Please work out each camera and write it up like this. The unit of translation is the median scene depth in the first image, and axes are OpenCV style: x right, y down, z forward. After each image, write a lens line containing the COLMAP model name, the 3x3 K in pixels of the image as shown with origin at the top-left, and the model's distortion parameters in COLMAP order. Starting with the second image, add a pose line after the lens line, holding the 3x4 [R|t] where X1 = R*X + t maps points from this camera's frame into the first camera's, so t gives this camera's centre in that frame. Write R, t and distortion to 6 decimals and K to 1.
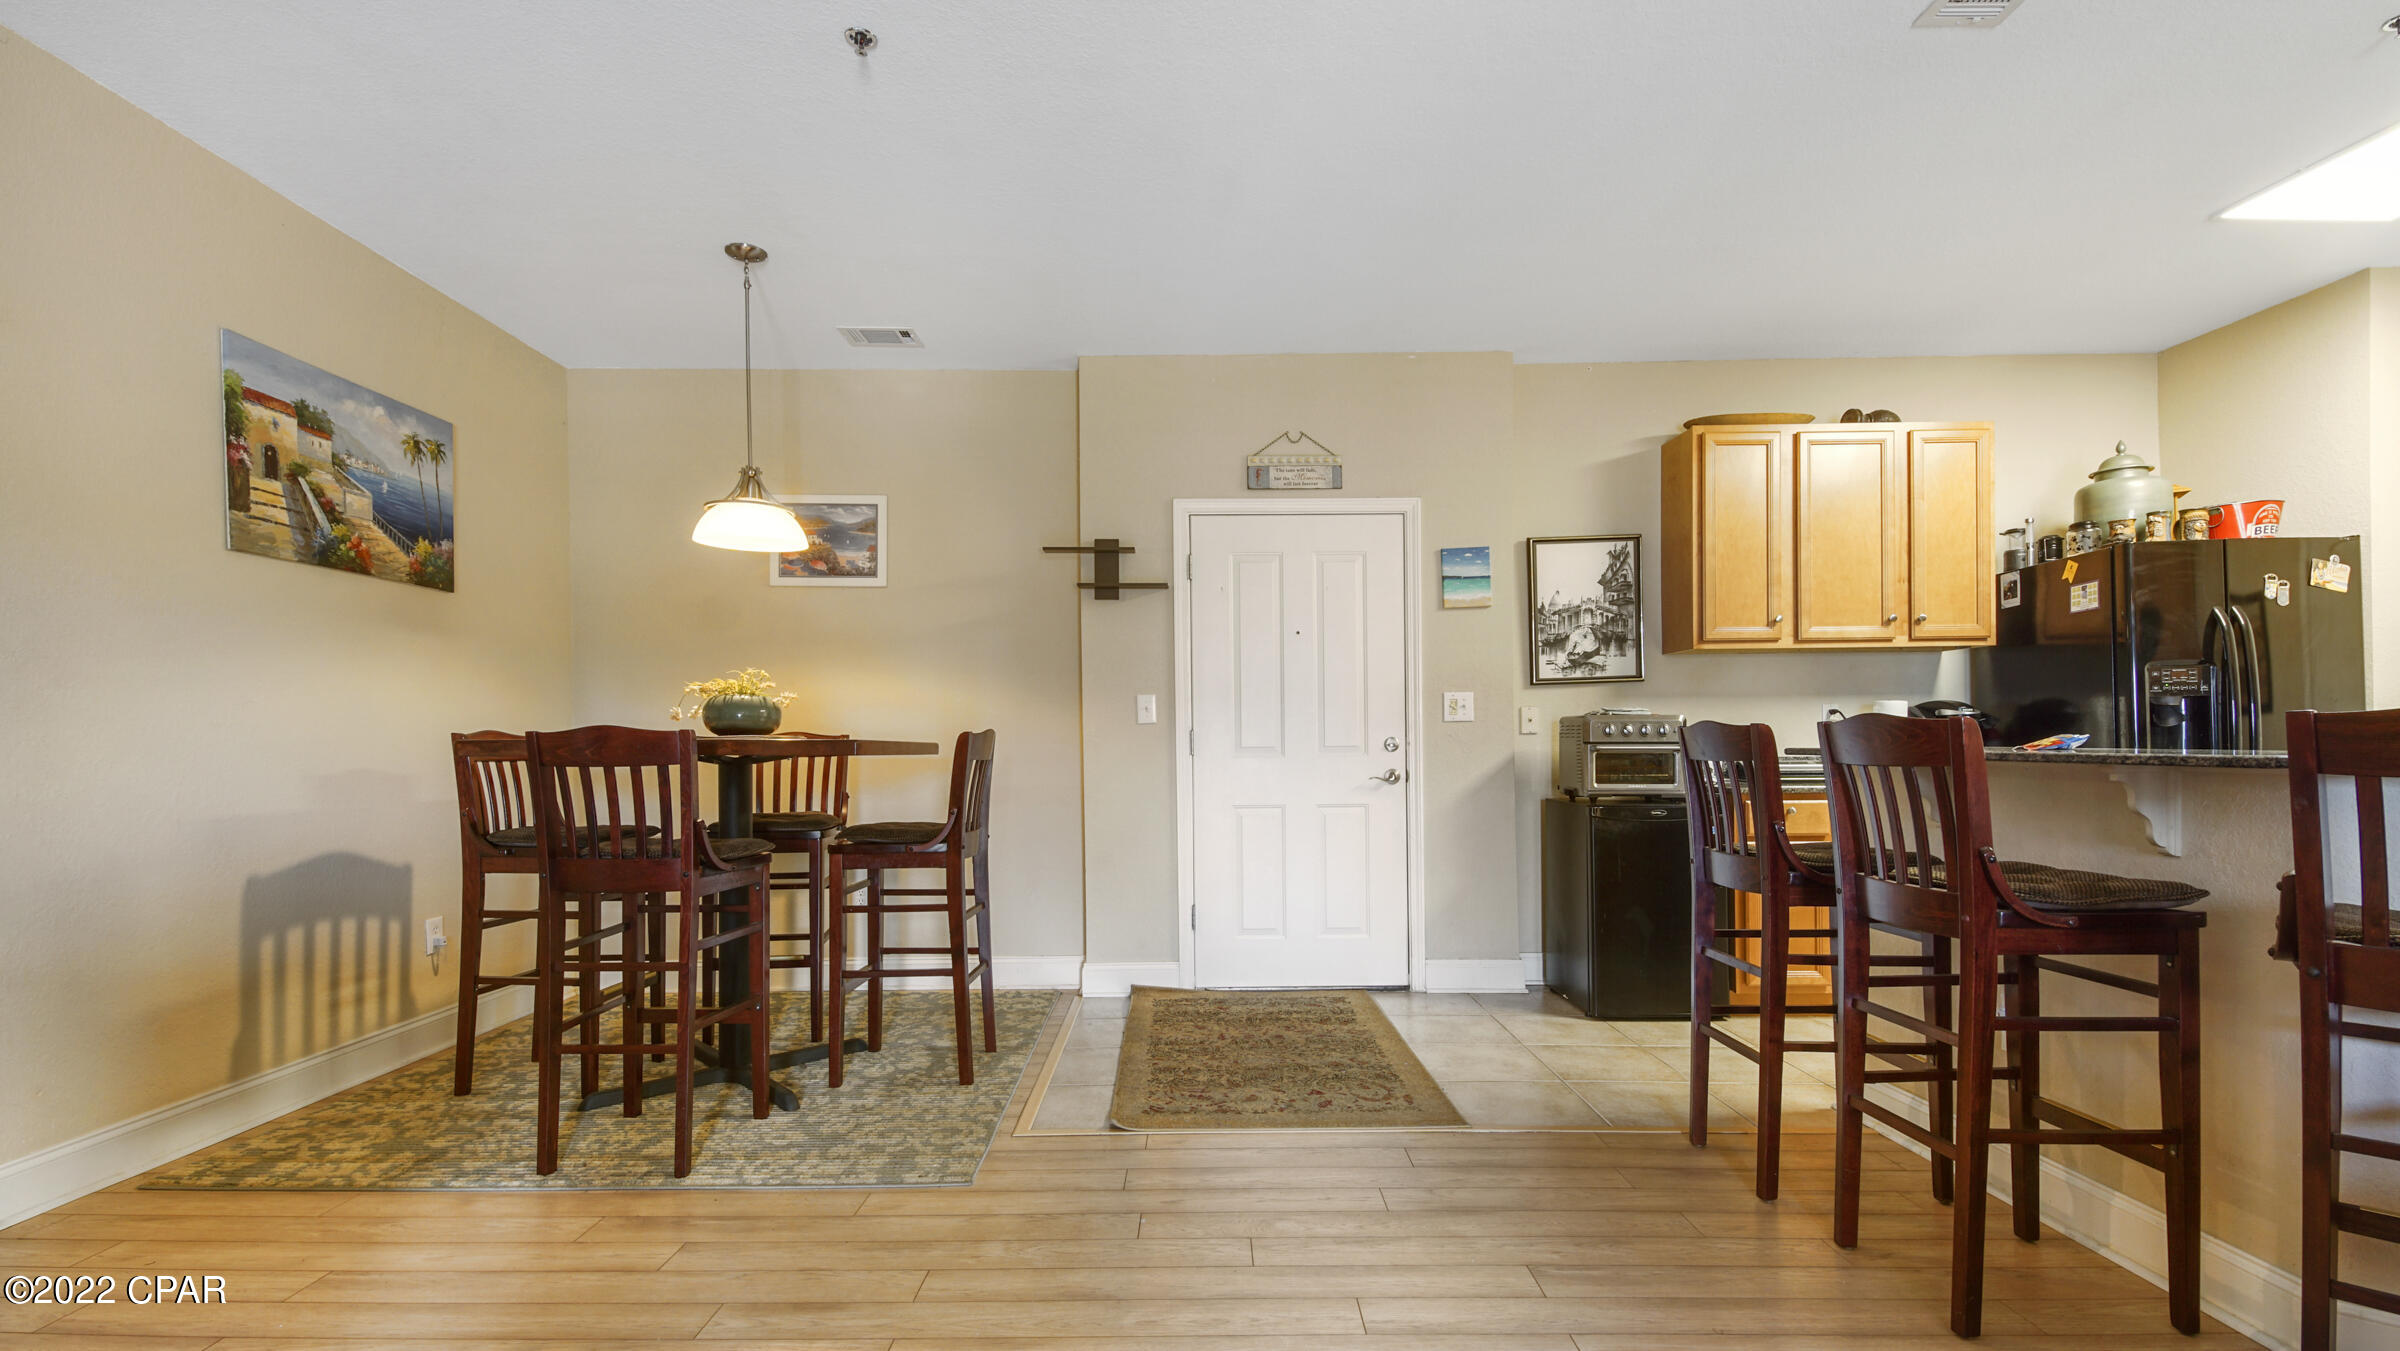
lens RADIAL K [[1065.1, 0, 1205.2], [0, 1065.1, 733.0], [0, 0, 1]] dist [0.024238, -0.015258]
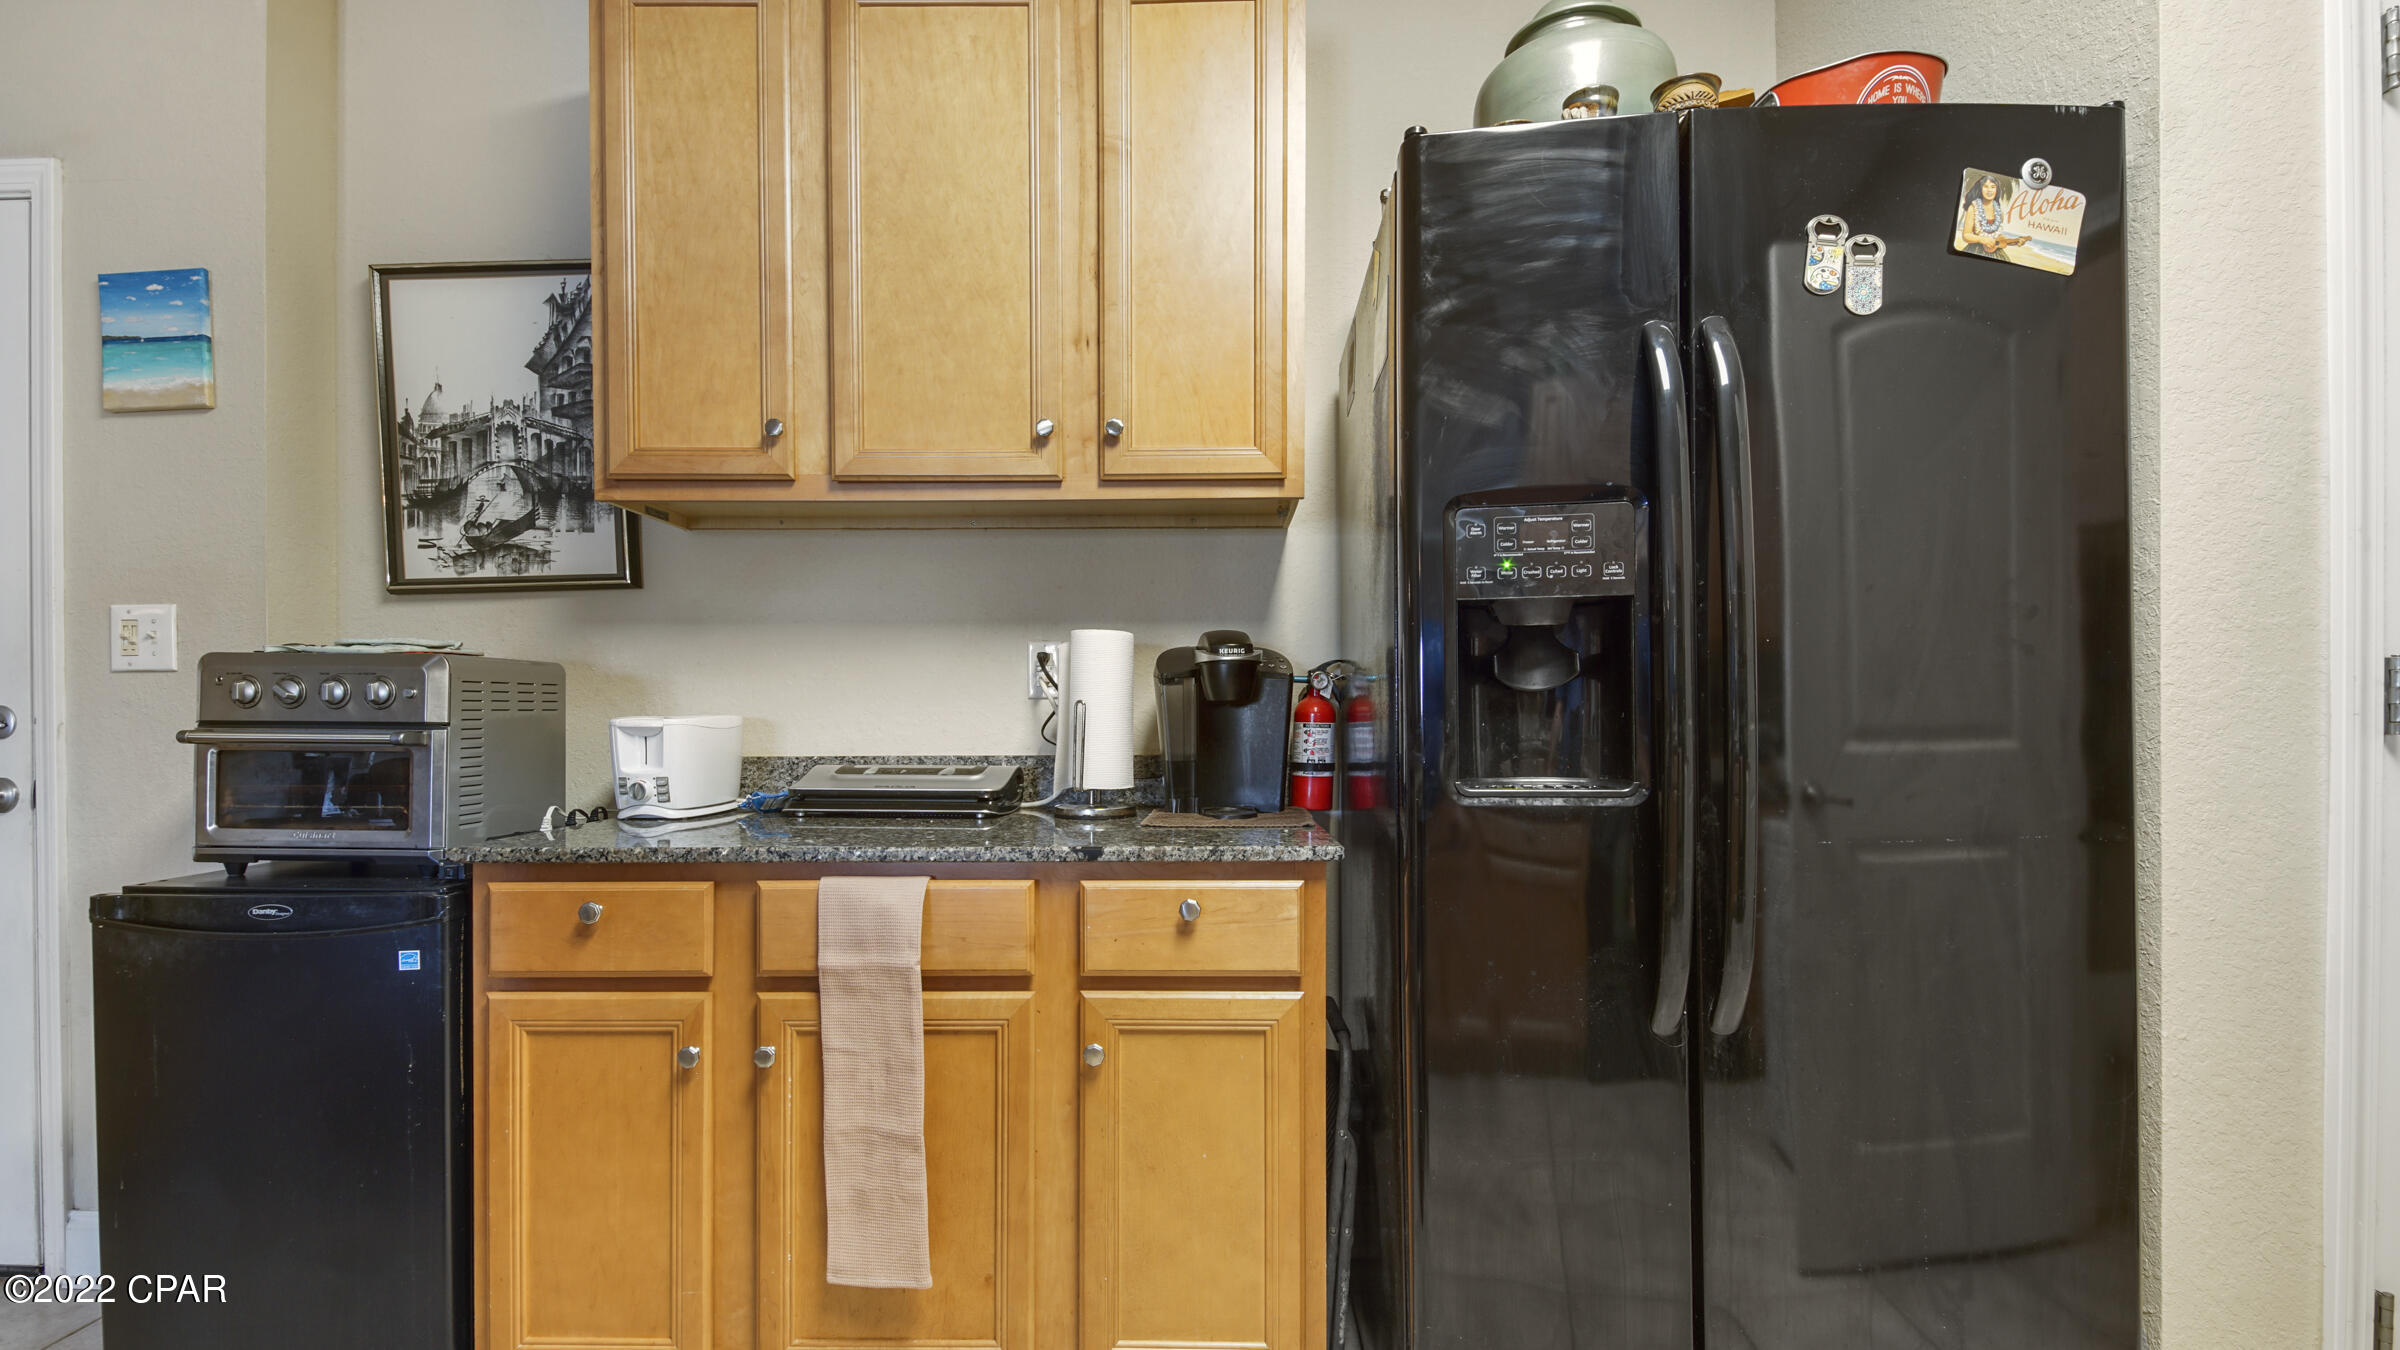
lens RADIAL K [[1065.1, 0, 1232.8], [0, 1065.1, 727.0], [0, 0, 1]] dist [0.024238, -0.015258]
pose [[0.999744, 0.010675, -0.019958, 0.814843], [-0.010445, 0.999878, 0.011605, 0.003073], [0.020080, -0.011393, 0.999733, 0.667065]]
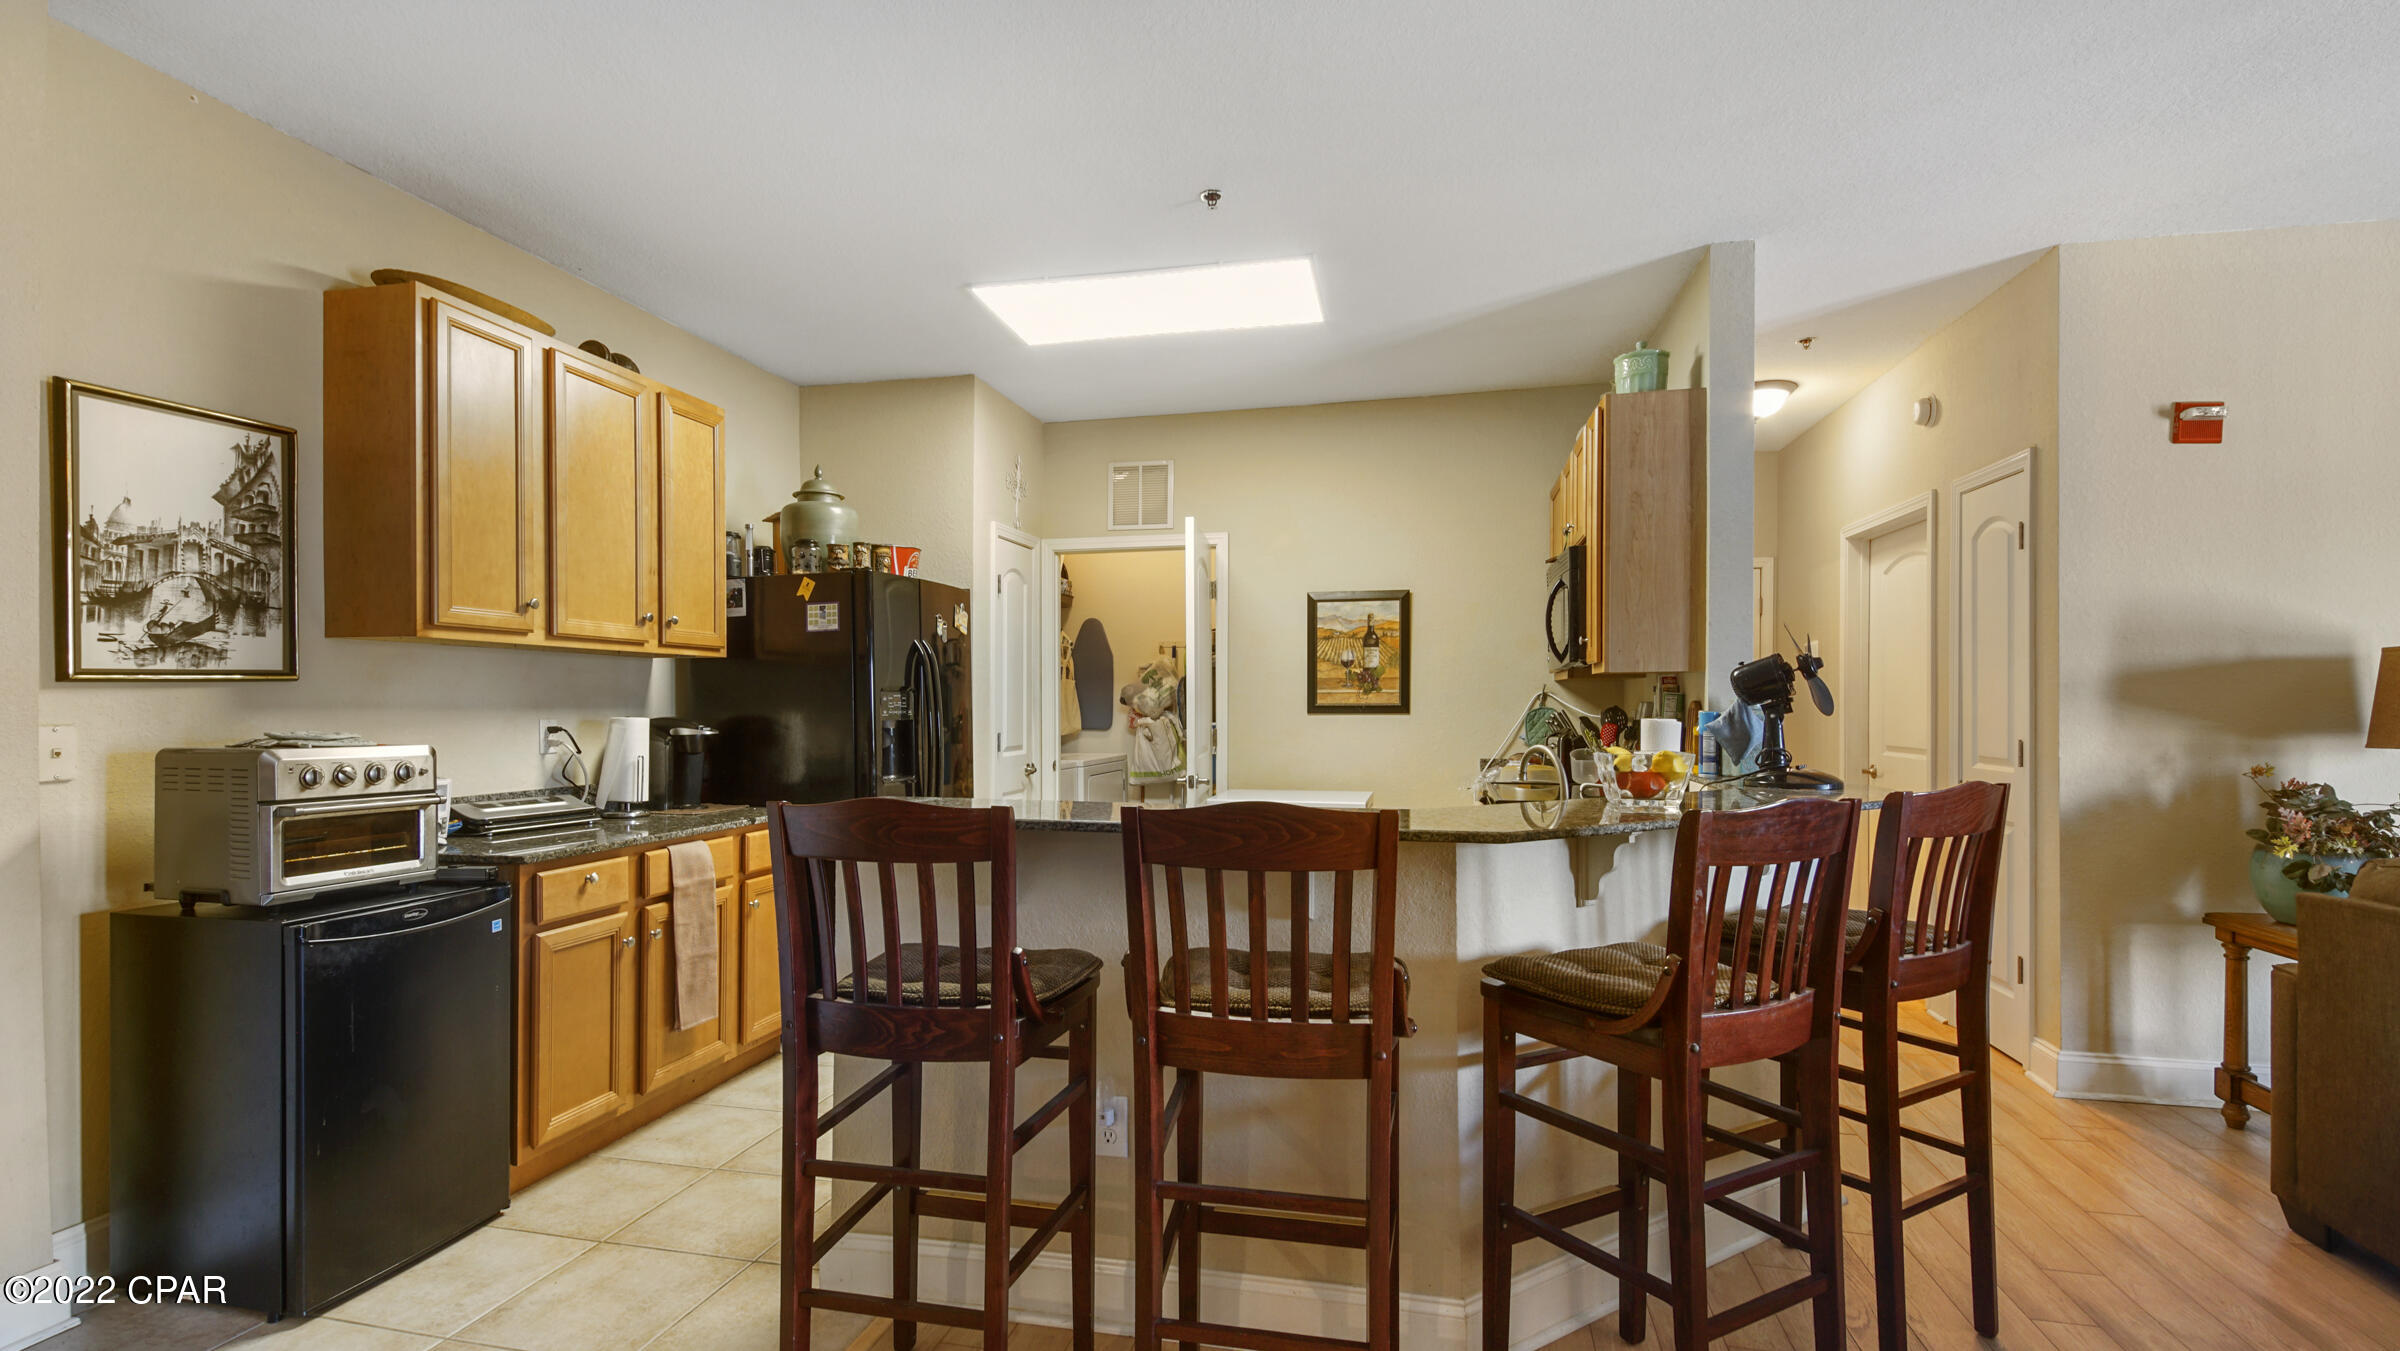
lens RADIAL K [[1065.1, 0, 1177.9], [0, 1065.1, 715.8], [0, 0, 1]] dist [0.024238, -0.015258]
pose [[0.240531, 0.002289, 0.970639, -0.054894], [-0.008201, 0.999966, -0.000325, -0.040356], [-0.970607, -0.007882, 0.240541, 0.471941]]
